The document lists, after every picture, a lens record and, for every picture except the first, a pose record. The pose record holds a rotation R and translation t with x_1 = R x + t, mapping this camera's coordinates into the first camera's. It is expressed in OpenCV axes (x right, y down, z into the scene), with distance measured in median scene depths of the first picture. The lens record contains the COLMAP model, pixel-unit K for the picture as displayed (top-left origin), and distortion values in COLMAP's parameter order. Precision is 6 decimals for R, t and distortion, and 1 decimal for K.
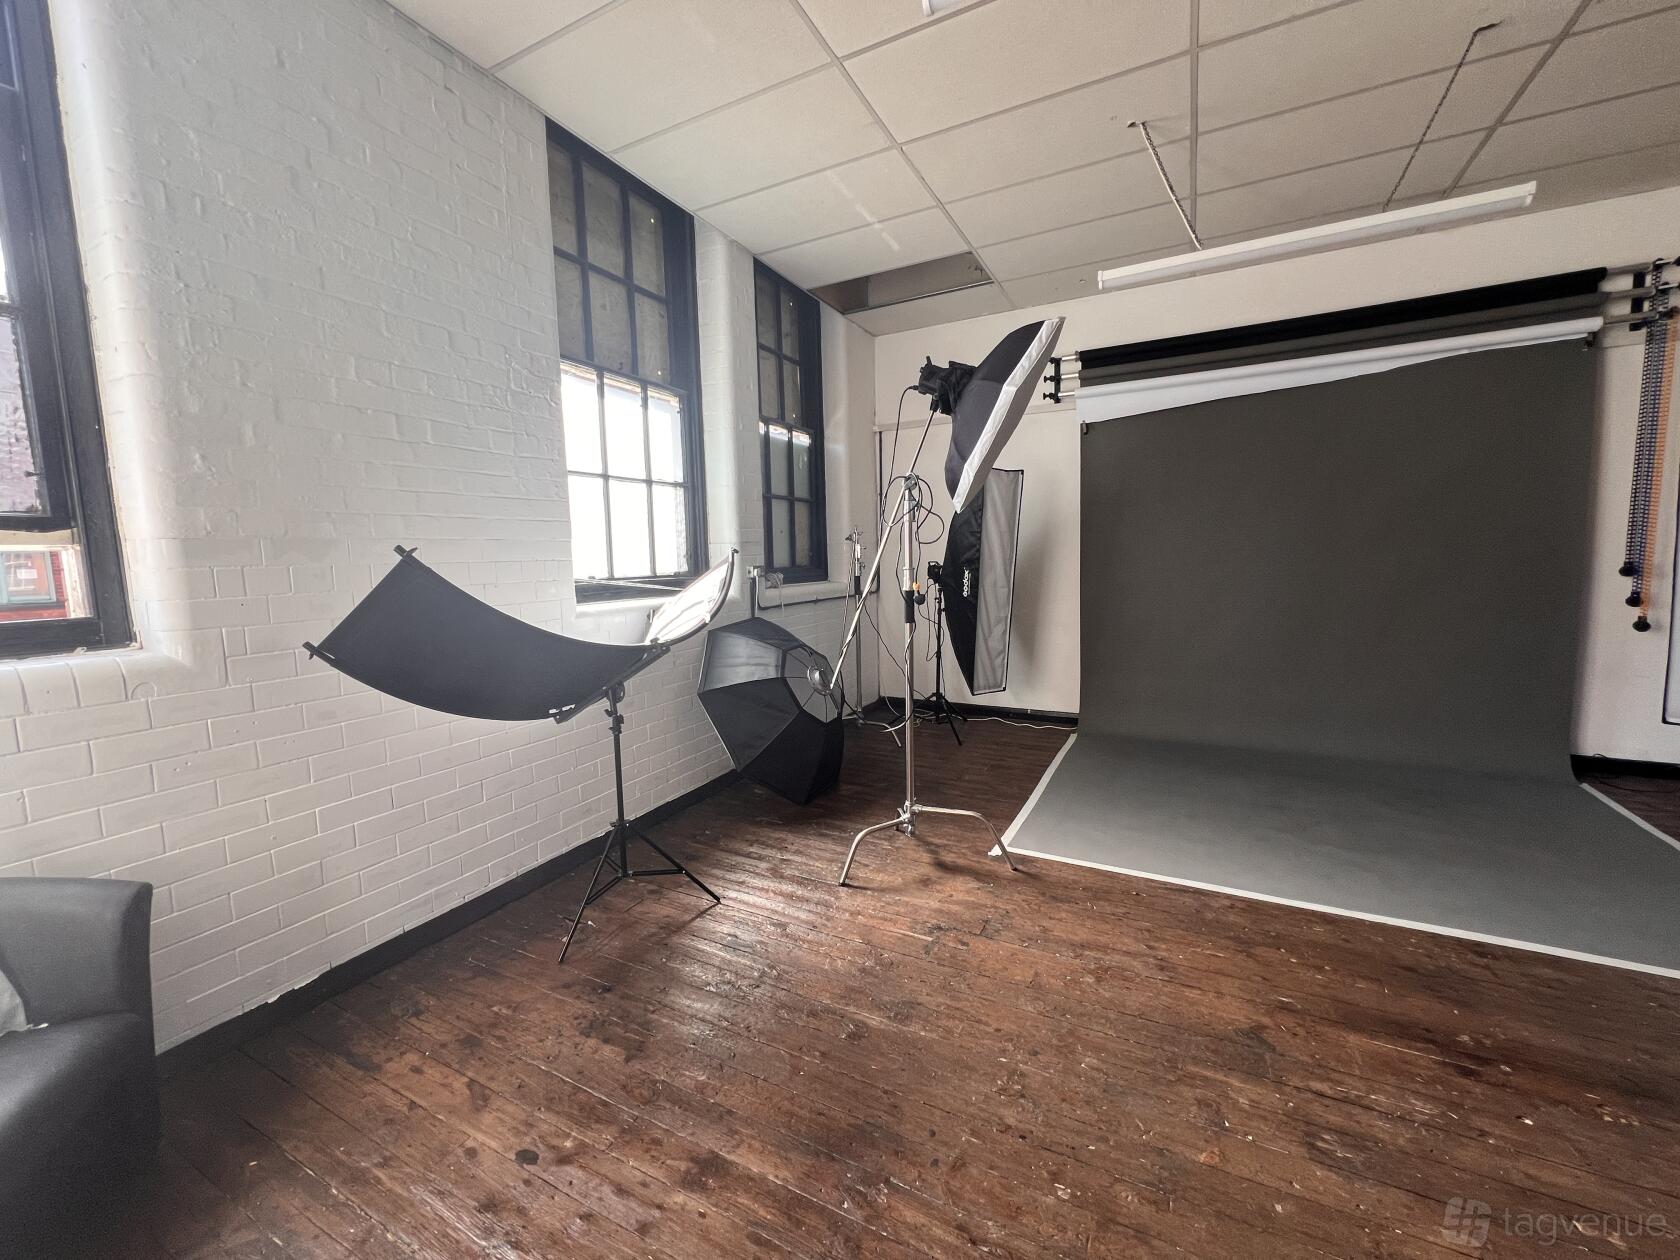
lens RADIAL K [[671.5, 0, 837.4], [0, 671.5, 627.8], [0, 0, 1]] dist [-0.003085, 0.000370]
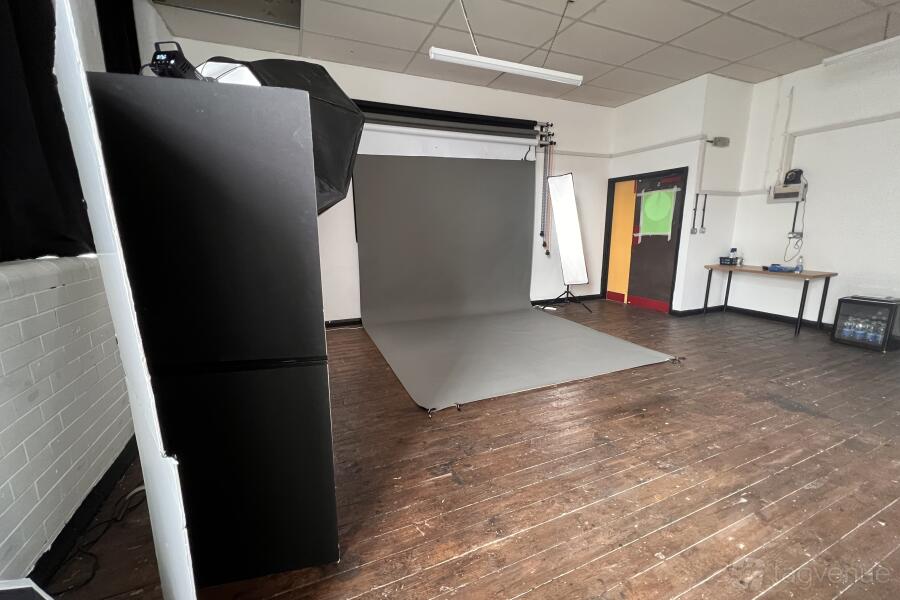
lens RADIAL K [[359.7, 0, 449.6], [0, 359.7, 299.0], [0, 0, 1]] dist [-0.001305, -0.000102]
pose [[0.633699, -0.130120, 0.762558, -0.342266], [0.073124, 0.991414, 0.108405, -0.008365], [-0.770116, -0.012935, 0.637773, 0.400012]]
